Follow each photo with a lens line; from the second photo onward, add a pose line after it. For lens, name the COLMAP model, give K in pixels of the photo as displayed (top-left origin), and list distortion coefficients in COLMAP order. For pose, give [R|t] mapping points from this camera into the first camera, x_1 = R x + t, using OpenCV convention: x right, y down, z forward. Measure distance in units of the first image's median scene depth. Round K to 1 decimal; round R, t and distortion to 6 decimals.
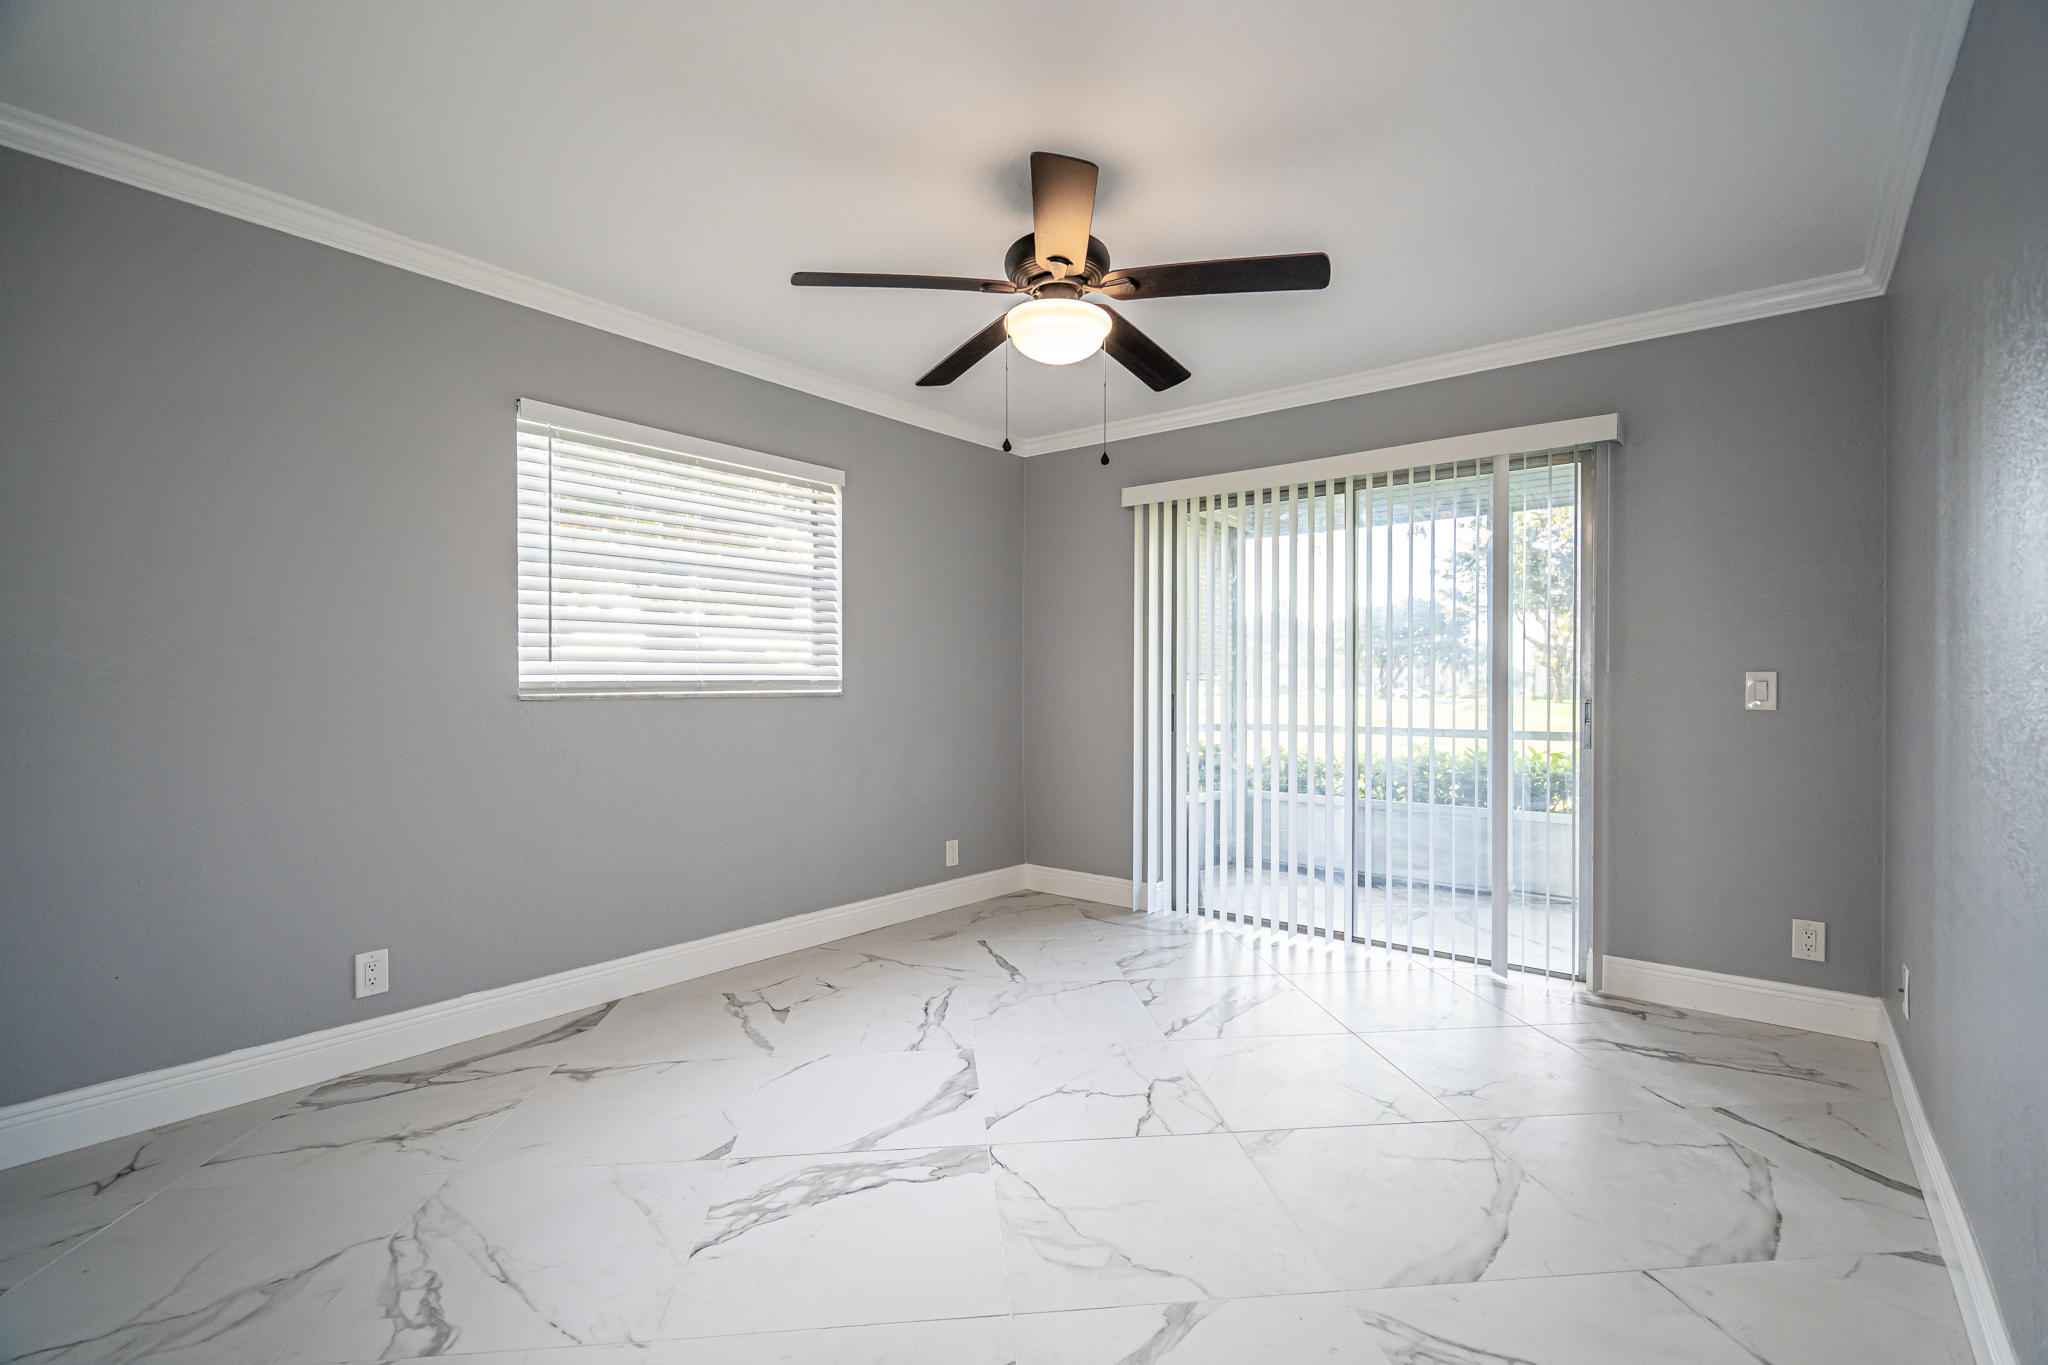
lens RADIAL K [[894.2, 0, 1025.6], [0, 894.2, 684.8], [0, 0, 1]] dist [-0.001071, -0.000010]
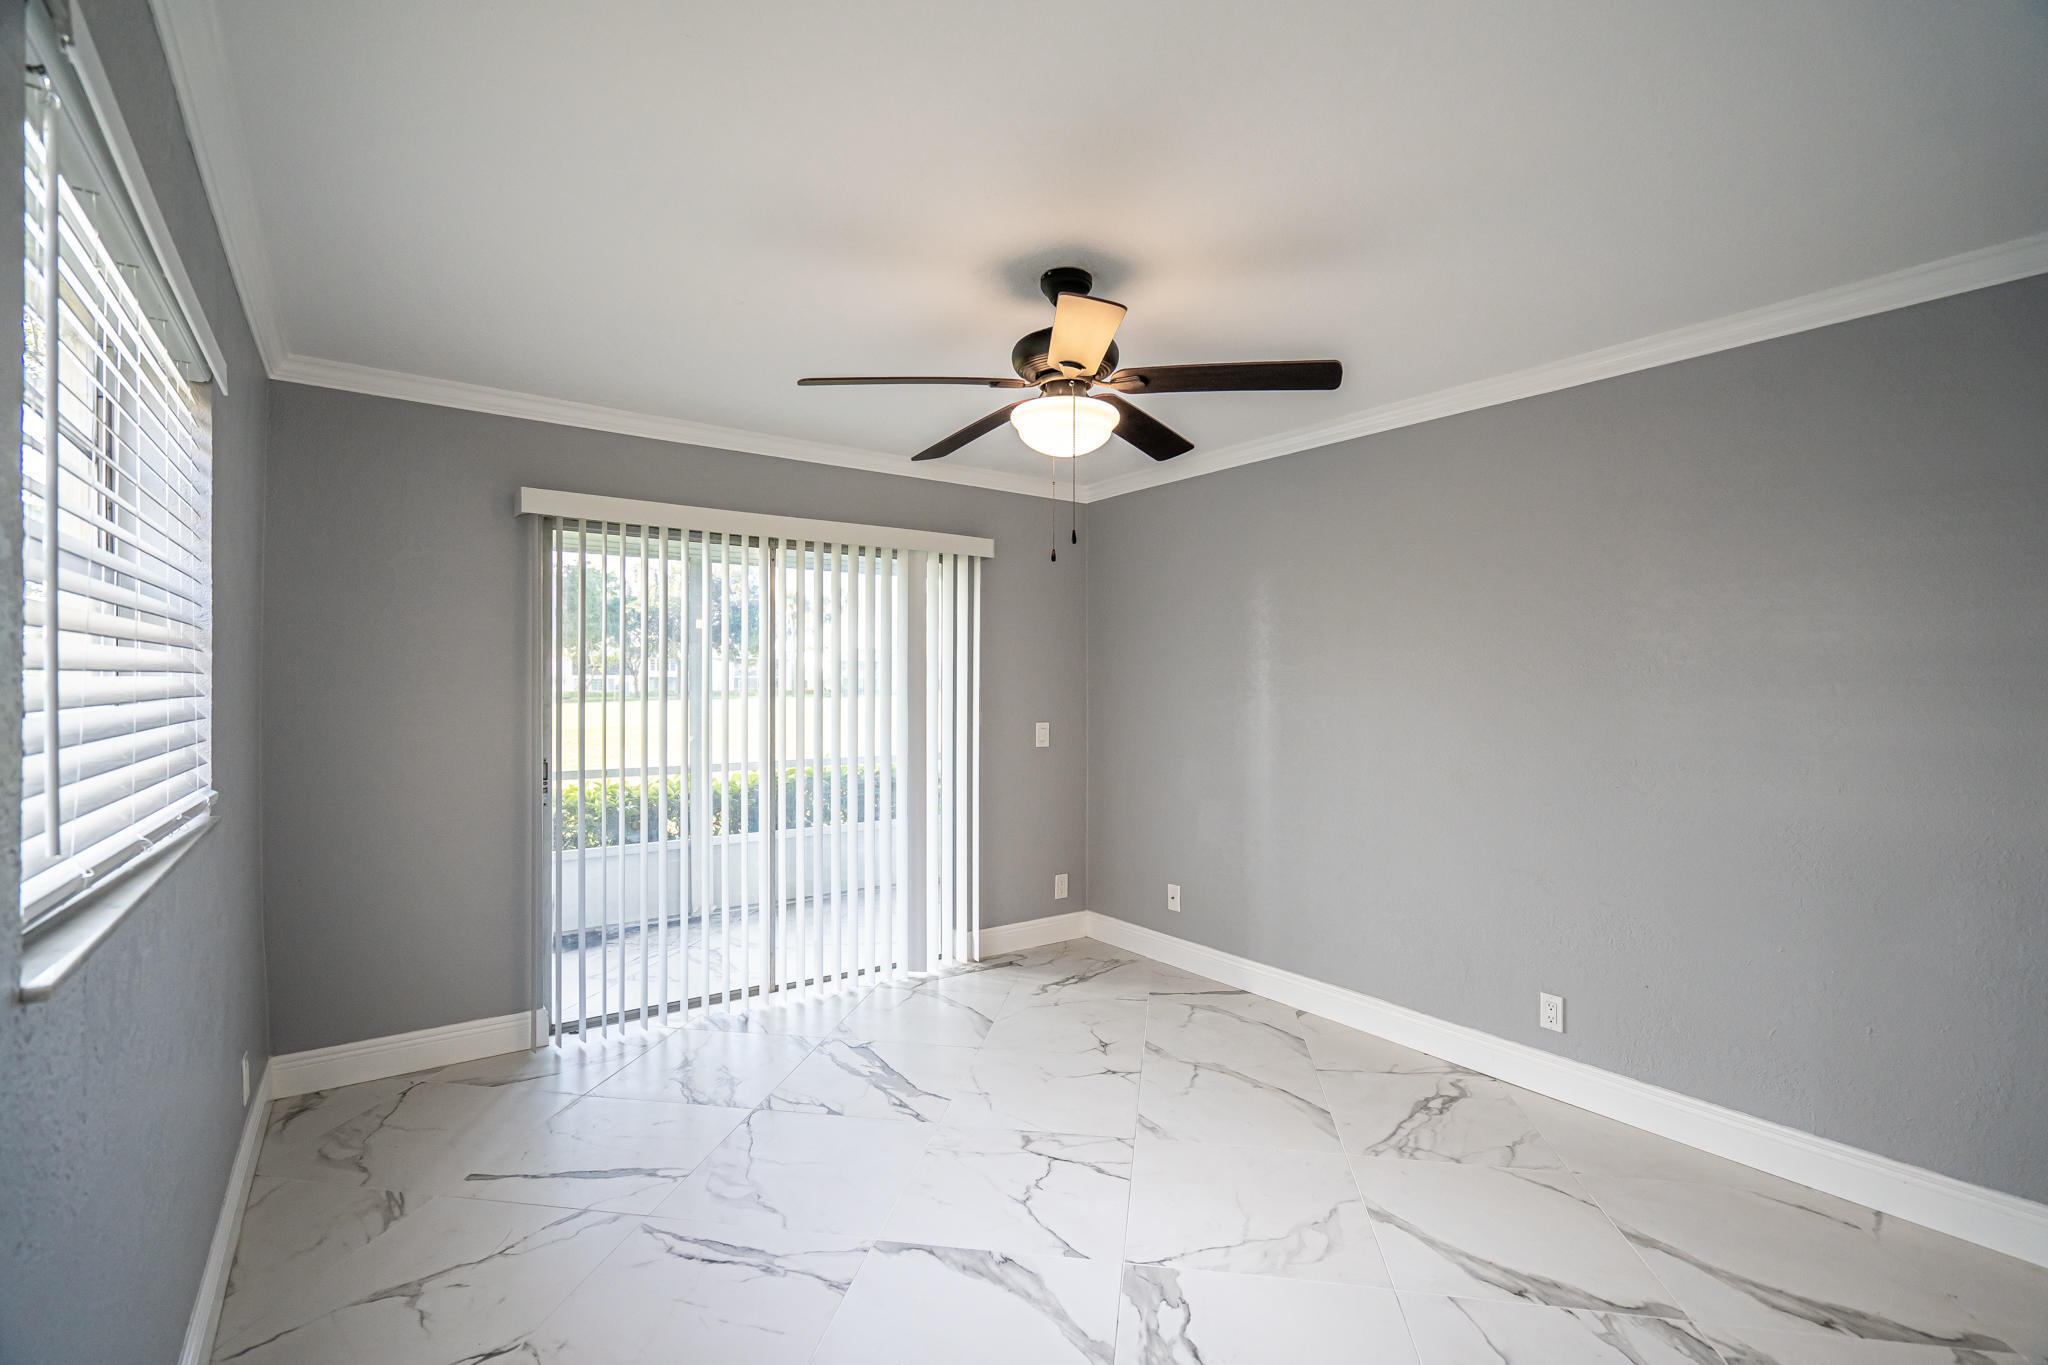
lens RADIAL K [[894.2, 0, 1025.6], [0, 894.2, 684.8], [0, 0, 1]] dist [-0.001071, -0.000010]
pose [[0.294439, 0.002076, 0.955668, -0.761657], [0.000121, 0.999998, -0.002210, -0.087364], [-0.955670, 0.000766, 0.294438, 0.613732]]
